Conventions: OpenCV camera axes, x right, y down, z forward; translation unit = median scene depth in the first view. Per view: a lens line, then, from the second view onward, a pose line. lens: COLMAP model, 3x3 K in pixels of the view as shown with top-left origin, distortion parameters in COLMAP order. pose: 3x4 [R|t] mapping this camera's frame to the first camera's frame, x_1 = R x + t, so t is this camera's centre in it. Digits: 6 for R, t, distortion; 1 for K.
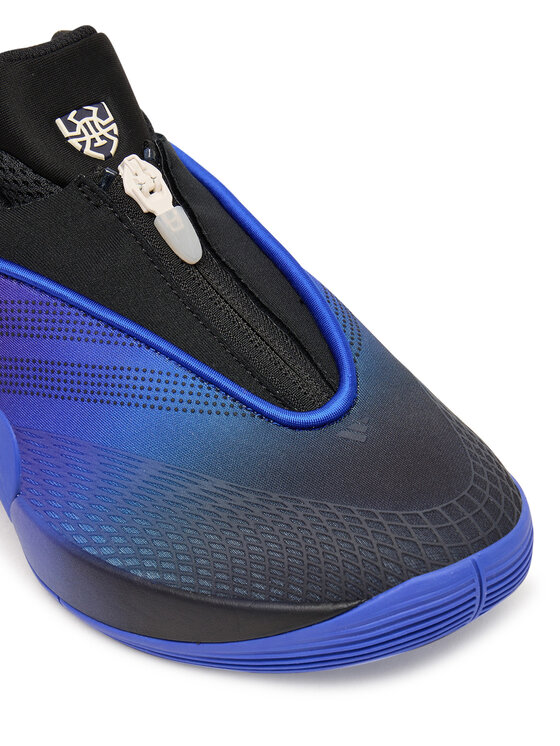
lens RADIAL K [[1296.5, 0, 280.0], [0, 1296.5, 373.0], [0, 0, 1]] dist [0.422035, -4.280653]
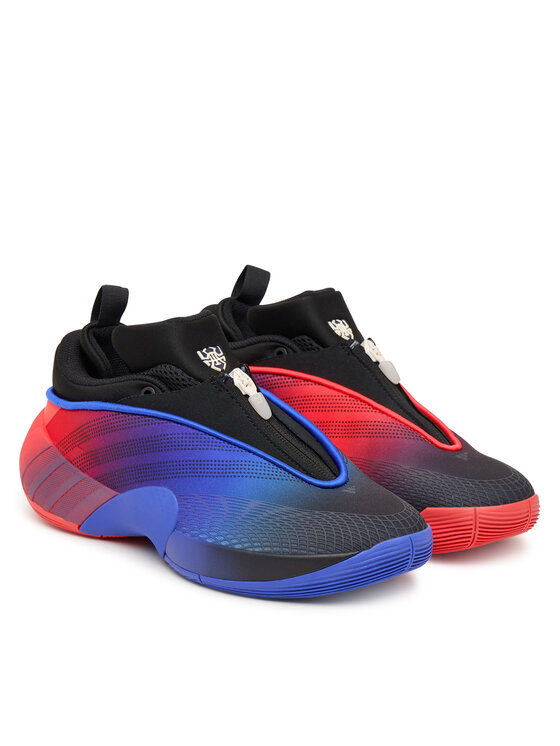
lens RADIAL K [[2190.9, 0, 280.0], [0, 2190.9, 373.0], [0, 0, 1]] dist [0.038771, 0.076782]
pose [[0.983564, 0.057295, 0.171231, -0.654385], [-0.000384, 0.948981, -0.315332, 0.955328], [-0.180562, 0.310083, 0.933406, -2.298014]]
